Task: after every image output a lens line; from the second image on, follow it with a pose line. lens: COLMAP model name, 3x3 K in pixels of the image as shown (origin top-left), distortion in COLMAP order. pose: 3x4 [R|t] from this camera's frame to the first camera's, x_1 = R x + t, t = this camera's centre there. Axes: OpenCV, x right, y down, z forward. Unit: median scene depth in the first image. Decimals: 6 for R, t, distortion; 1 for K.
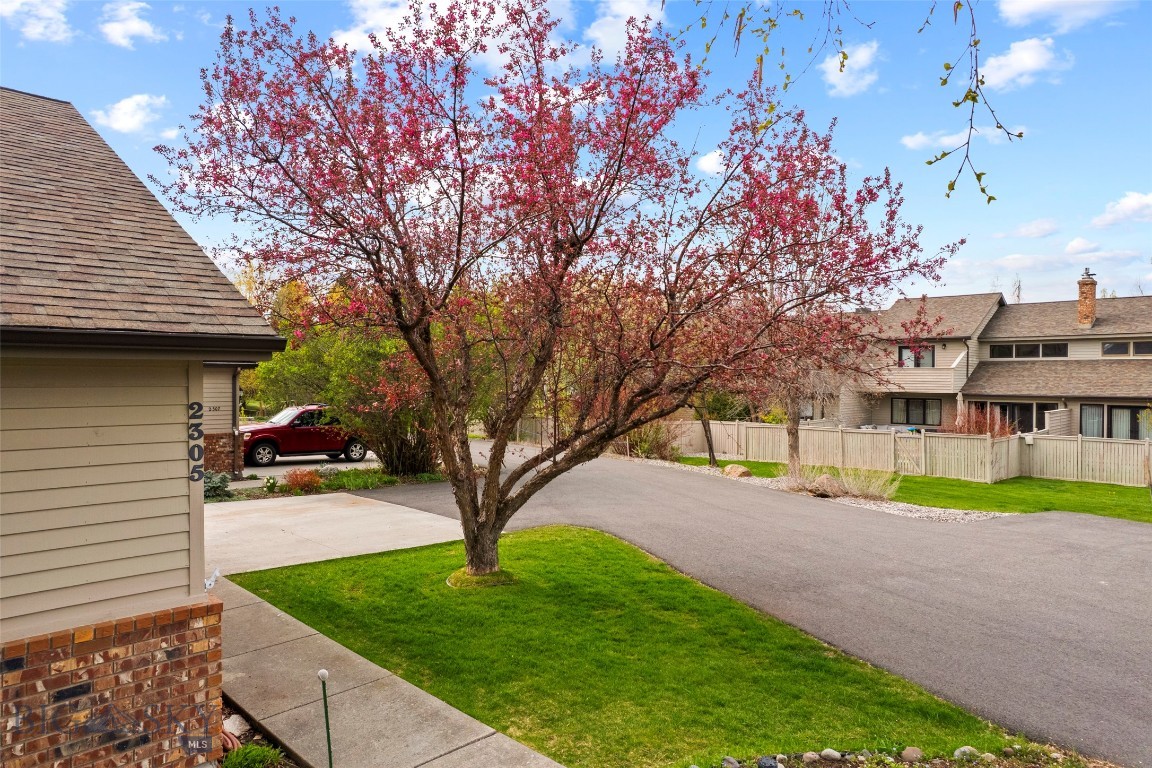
lens RADIAL K [[734.9, 0, 581.0], [0, 734.9, 384.2], [0, 0, 1]] dist [-0.017429, 0.002474]
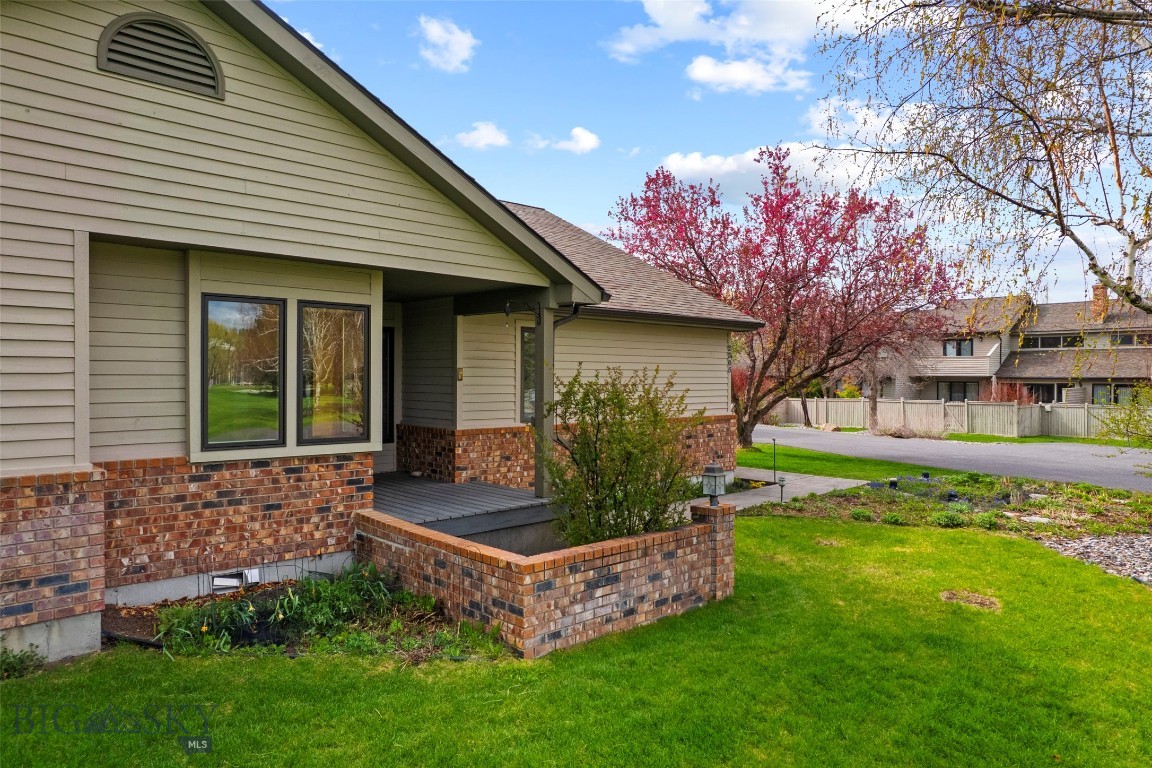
lens RADIAL K [[734.9, 0, 572.8], [0, 734.9, 384.4], [0, 0, 1]] dist [-0.017429, 0.002474]
pose [[0.998959, -0.001226, -0.045595, -0.144851], [0.001277, 0.999999, 0.001081, 0.024470], [0.045593, -0.001138, 0.998959, -0.280865]]
